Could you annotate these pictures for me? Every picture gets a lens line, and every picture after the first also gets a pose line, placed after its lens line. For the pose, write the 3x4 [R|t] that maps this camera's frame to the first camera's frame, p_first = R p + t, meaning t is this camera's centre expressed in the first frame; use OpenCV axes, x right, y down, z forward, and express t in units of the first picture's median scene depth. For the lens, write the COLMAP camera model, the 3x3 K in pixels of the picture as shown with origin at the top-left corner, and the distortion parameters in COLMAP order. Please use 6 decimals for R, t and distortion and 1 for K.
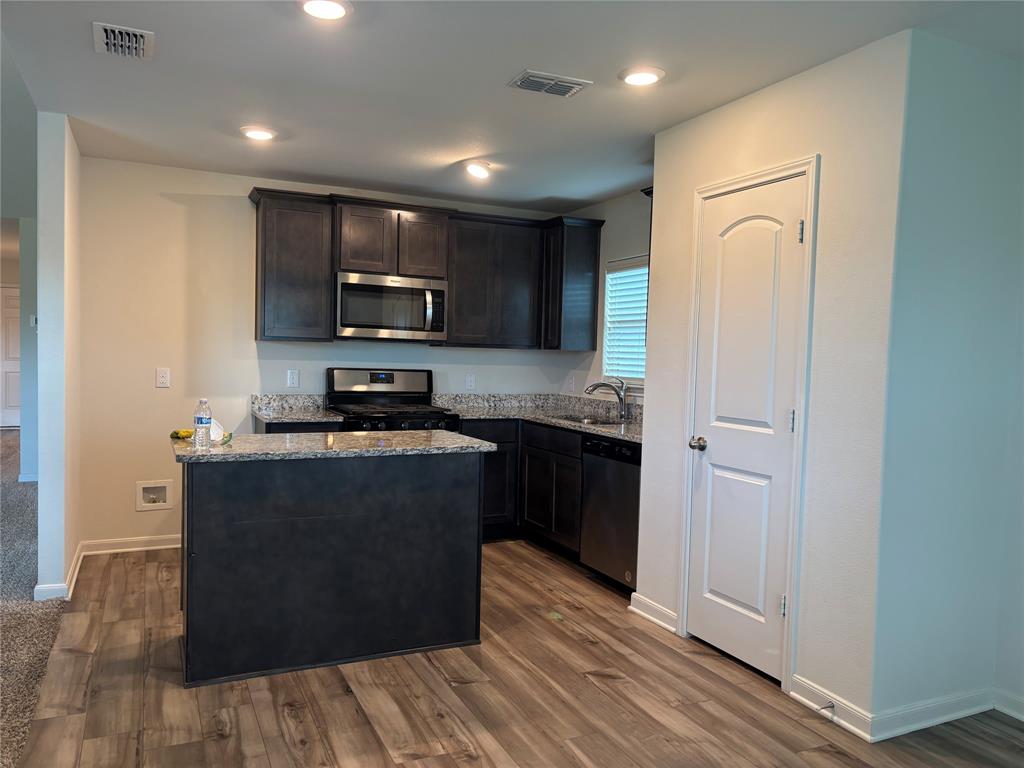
lens RADIAL K [[775.8, 0, 512.9], [0, 775.8, 388.9], [0, 0, 1]] dist [0.063556, -0.062317]
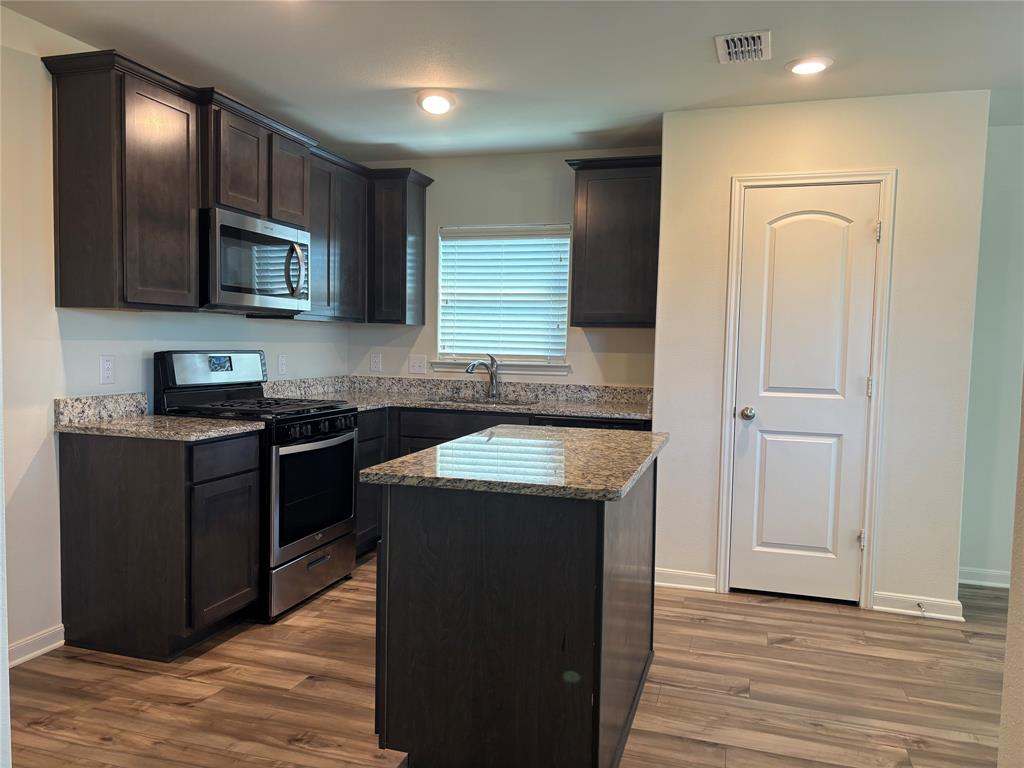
lens RADIAL K [[775.8, 0, 512.9], [0, 775.8, 388.9], [0, 0, 1]] dist [0.063556, -0.062317]
pose [[0.677865, -0.058790, 0.732832, -0.795035], [0.030223, 0.998183, 0.052121, -0.031491], [-0.734565, -0.013183, 0.678410, 0.508755]]
